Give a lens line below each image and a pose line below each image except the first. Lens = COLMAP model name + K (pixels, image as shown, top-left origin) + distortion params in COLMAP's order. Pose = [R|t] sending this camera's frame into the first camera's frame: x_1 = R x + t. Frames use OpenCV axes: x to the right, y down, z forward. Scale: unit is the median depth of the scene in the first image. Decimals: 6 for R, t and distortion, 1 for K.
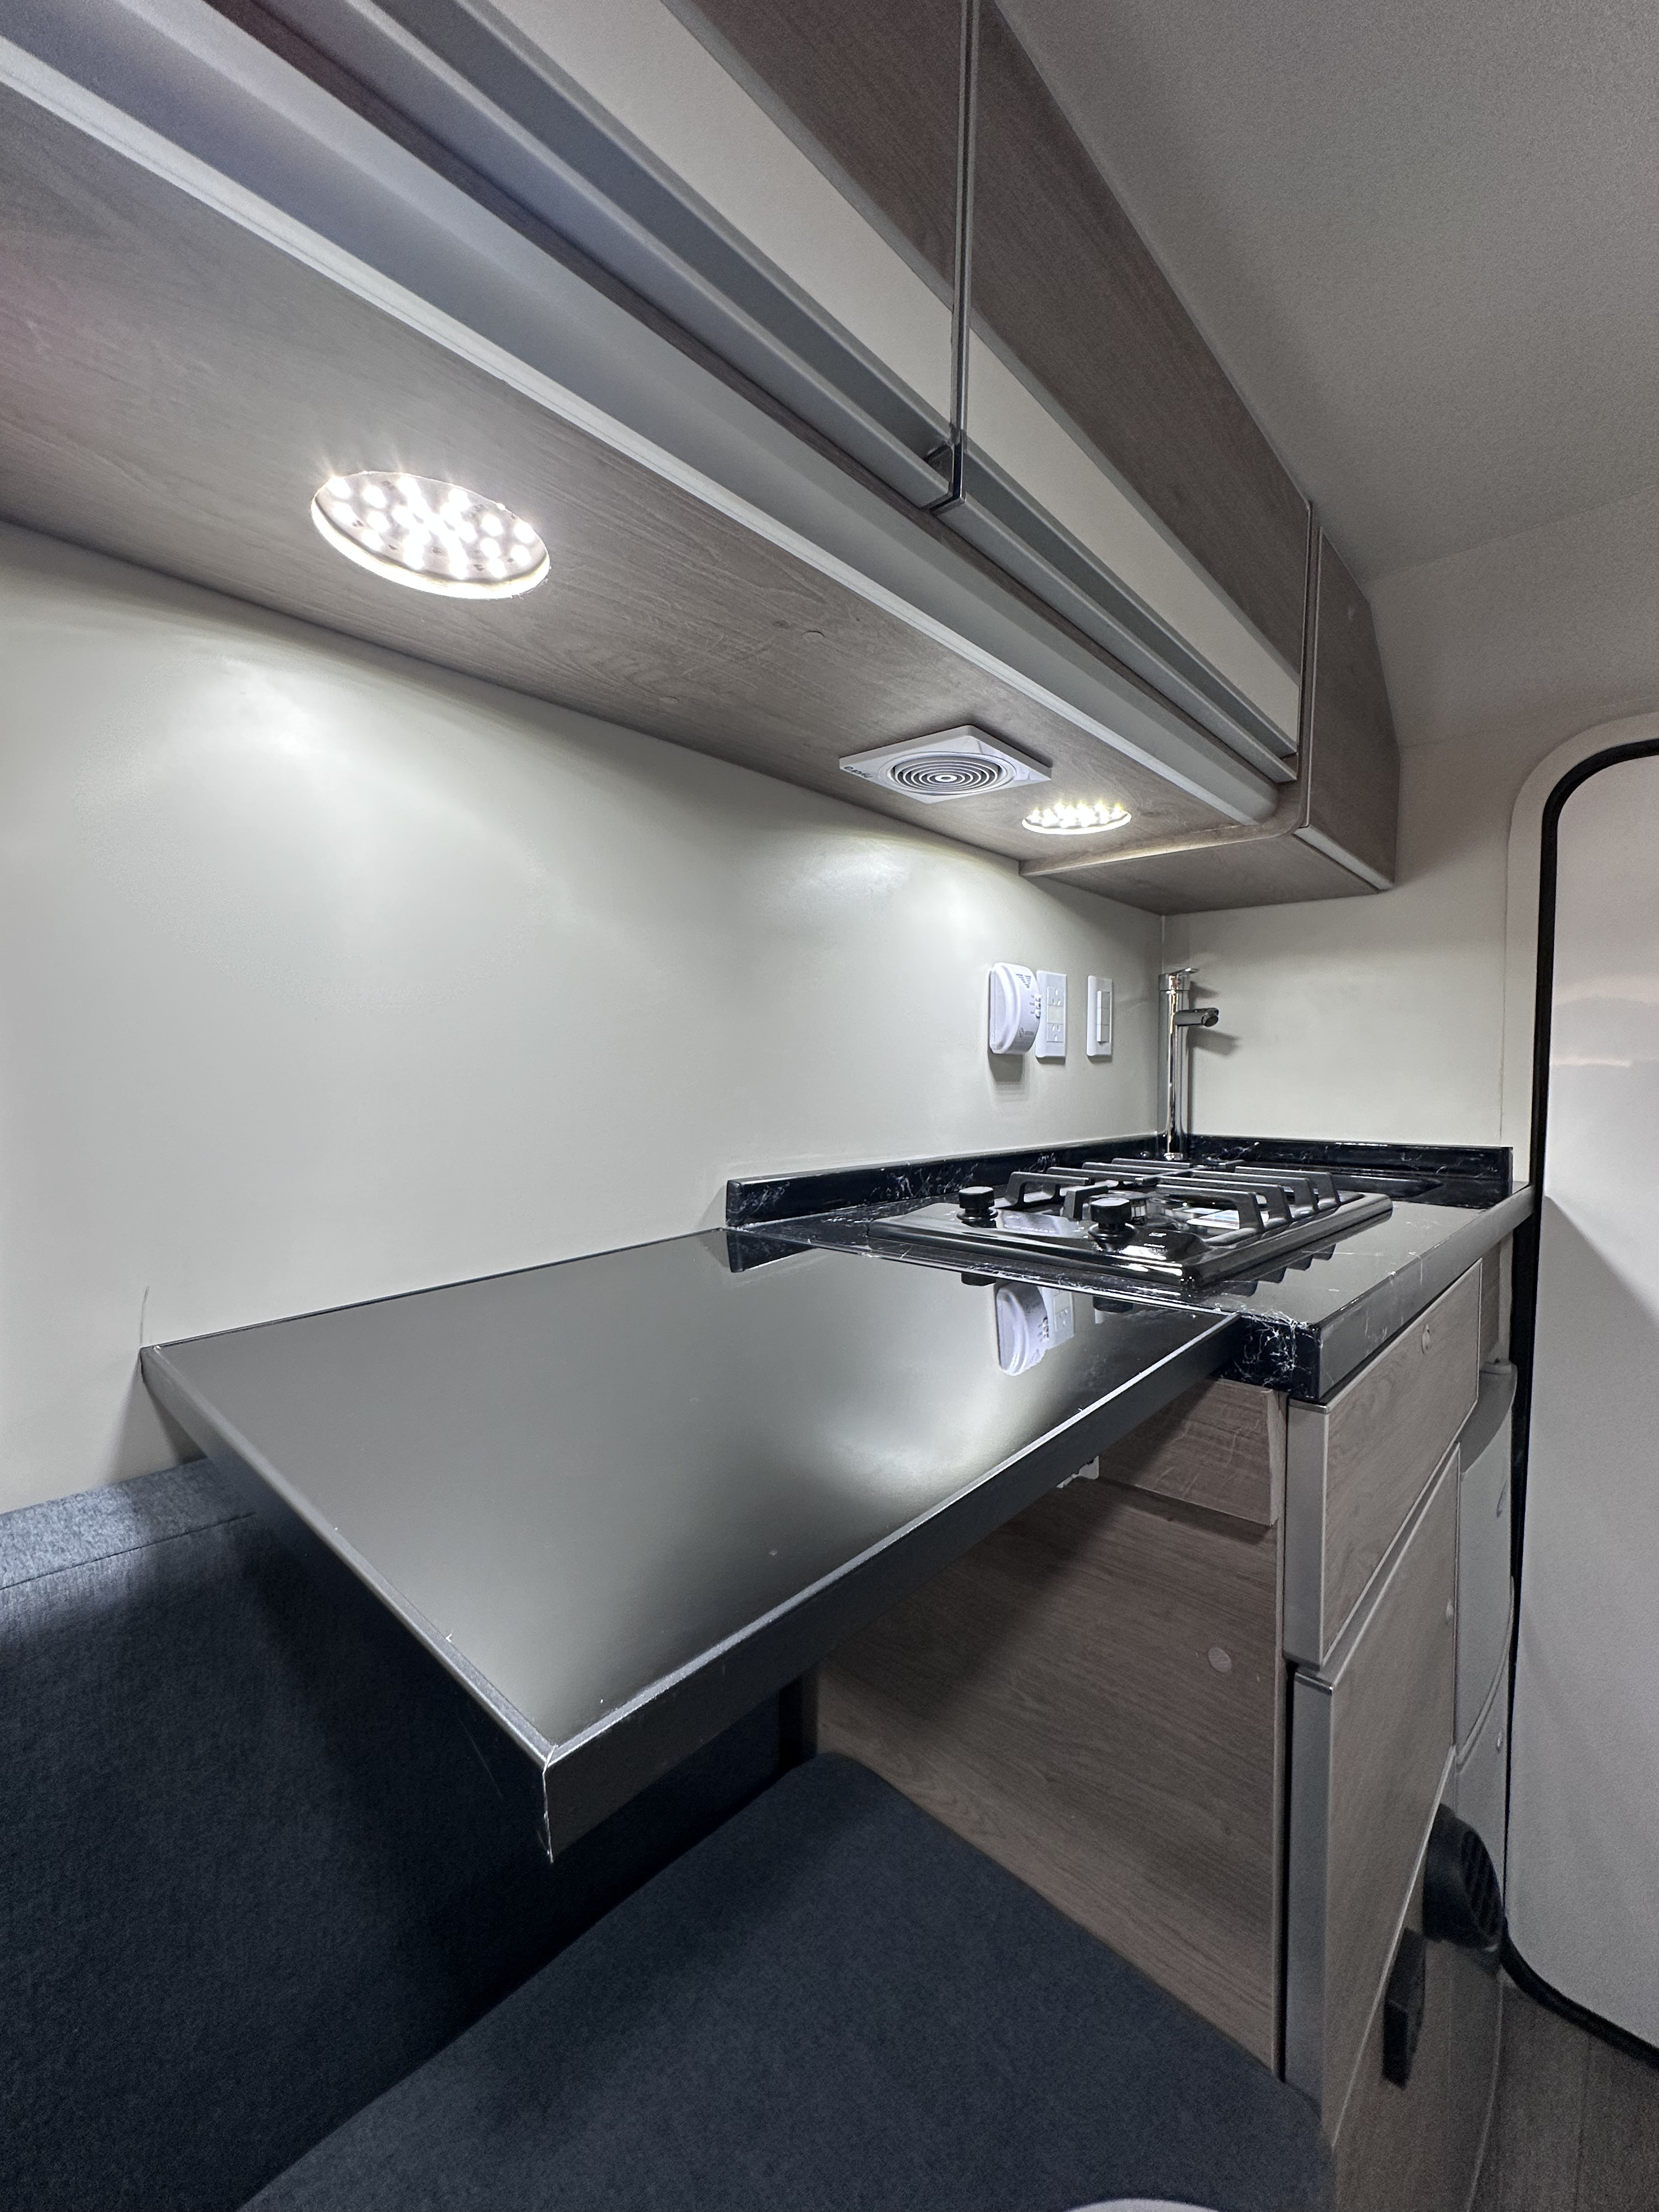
lens RADIAL K [[884.5, 0, 829.5], [0, 884.5, 1106.0], [0, 0, 1]] dist [0.000221, 0.000172]
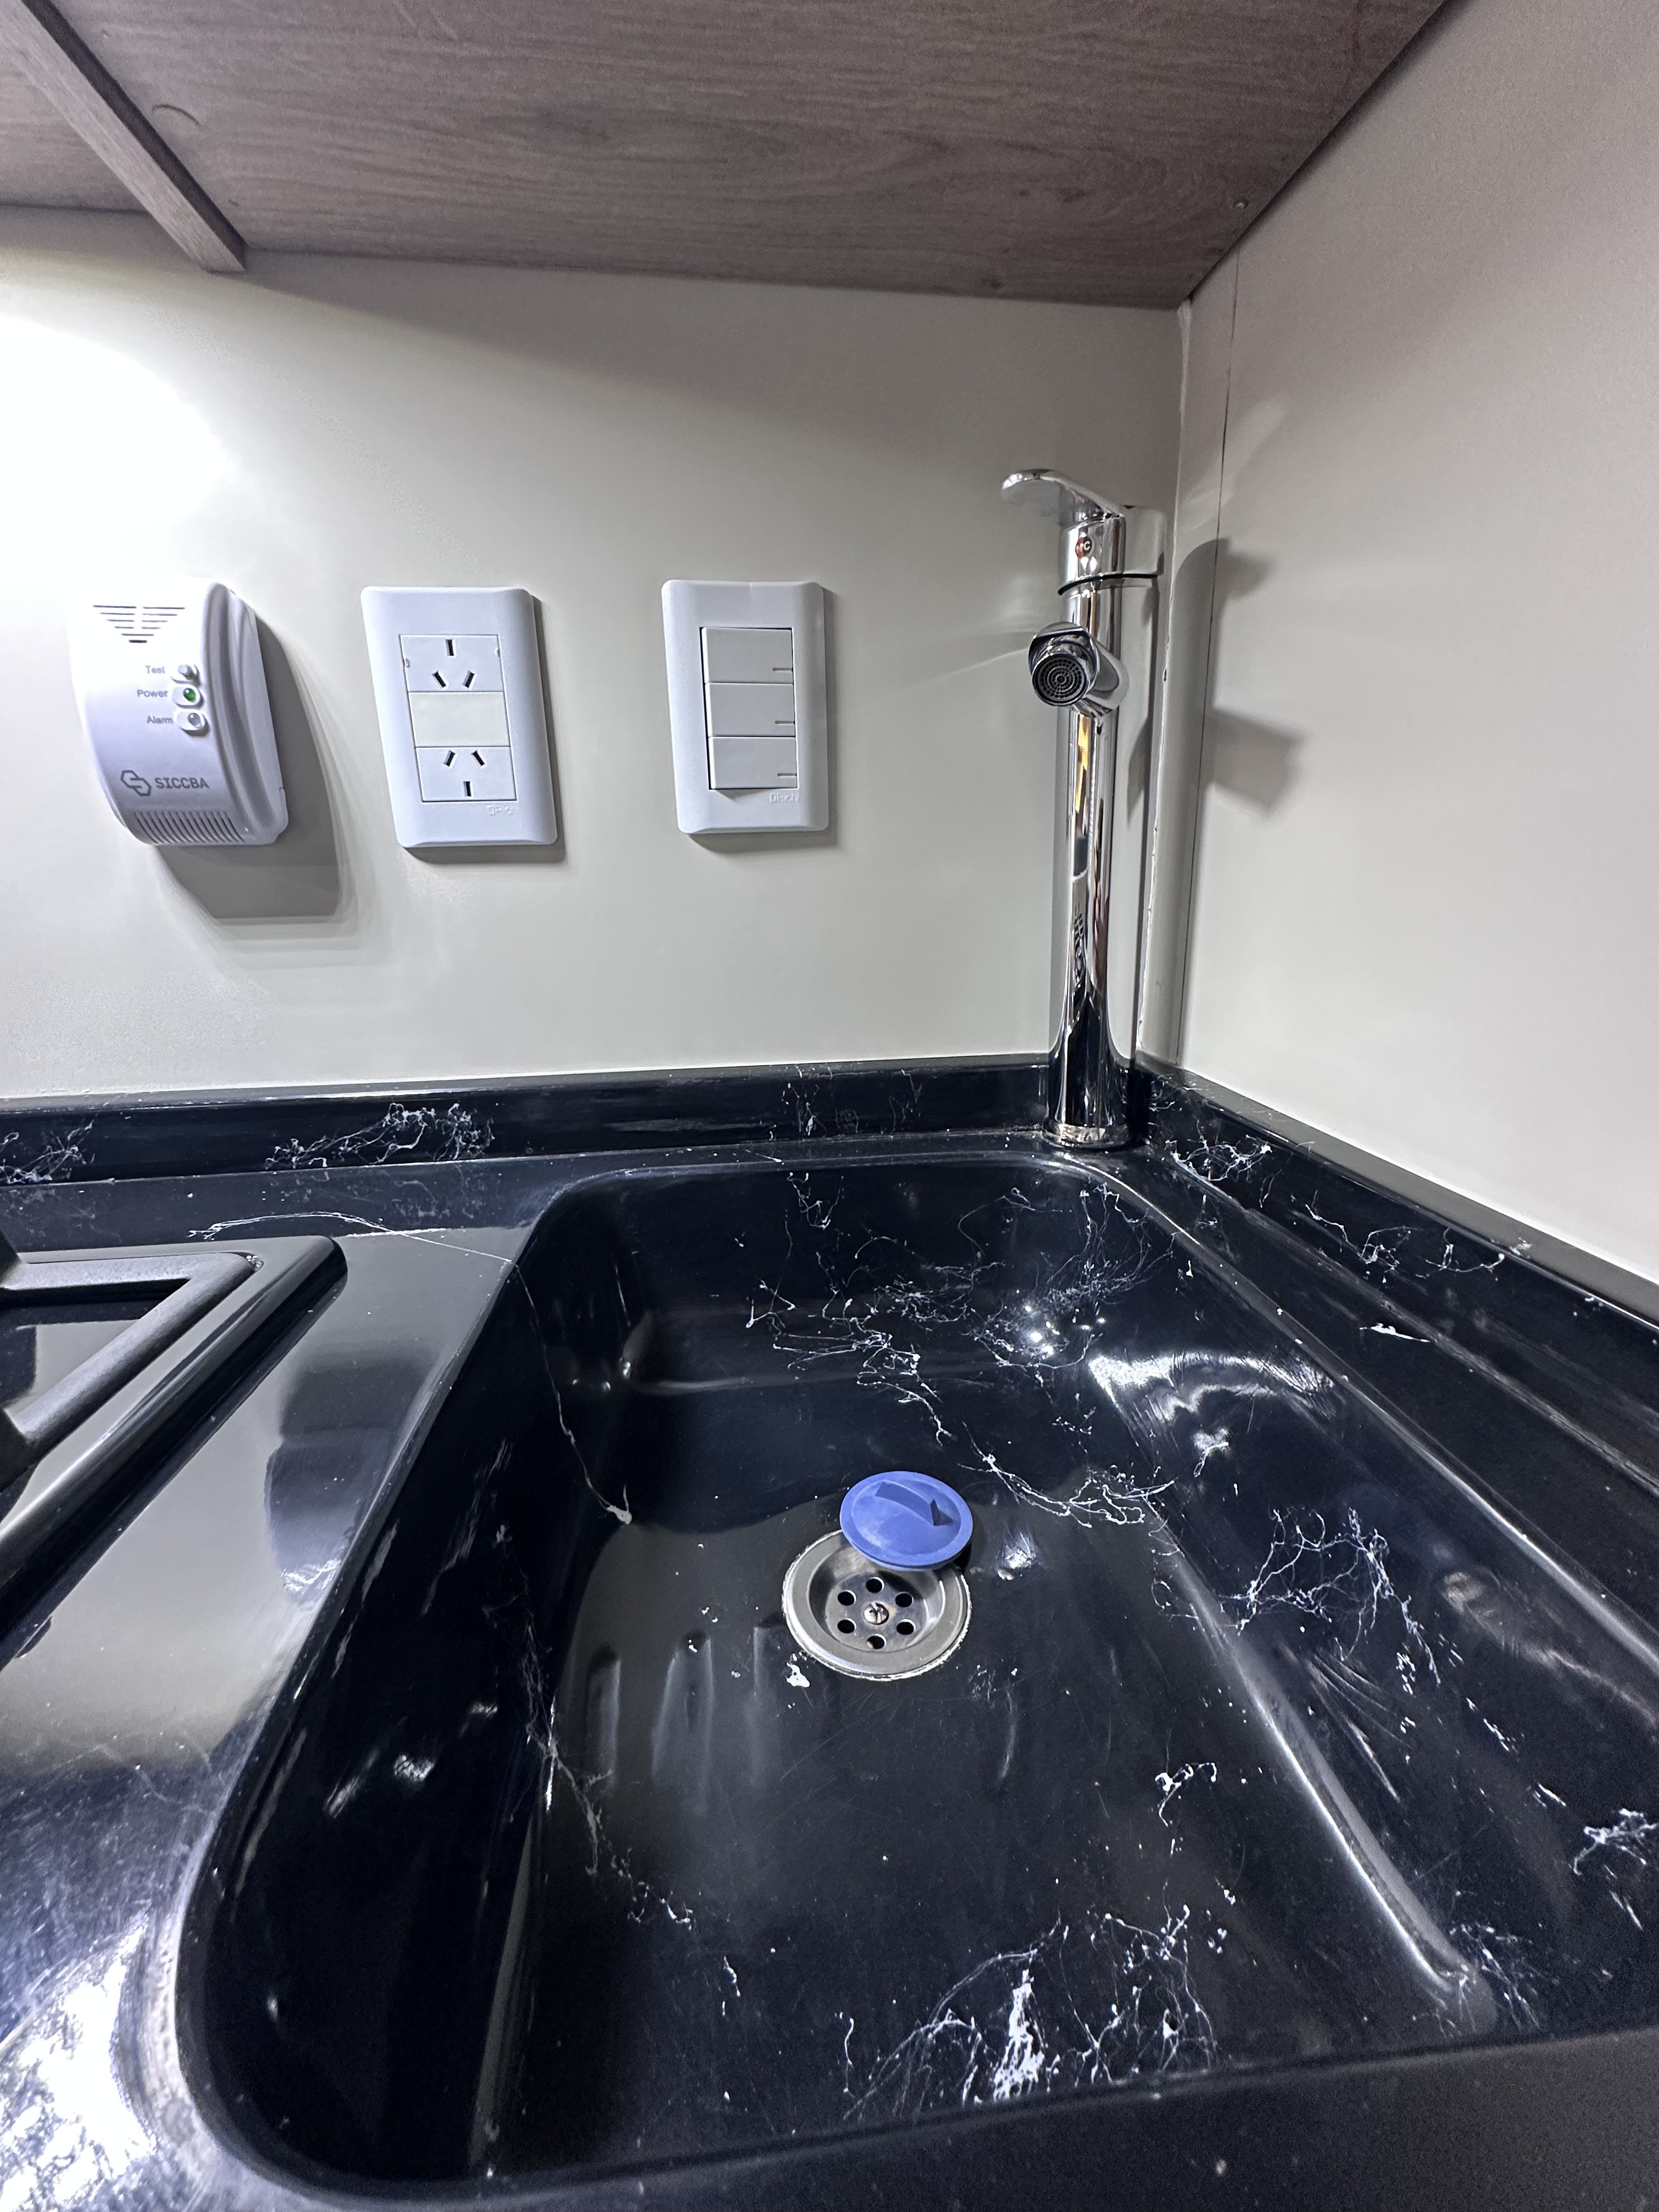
lens RADIAL K [[884.5, 0, 829.5], [0, 884.5, 1106.0], [0, 0, 1]] dist [0.000221, 0.000172]
pose [[0.769464, 0.156636, -0.619185, 0.591962], [-0.005565, 0.971069, 0.238736, -0.037013], [0.638666, -0.180253, 0.748074, 0.776667]]
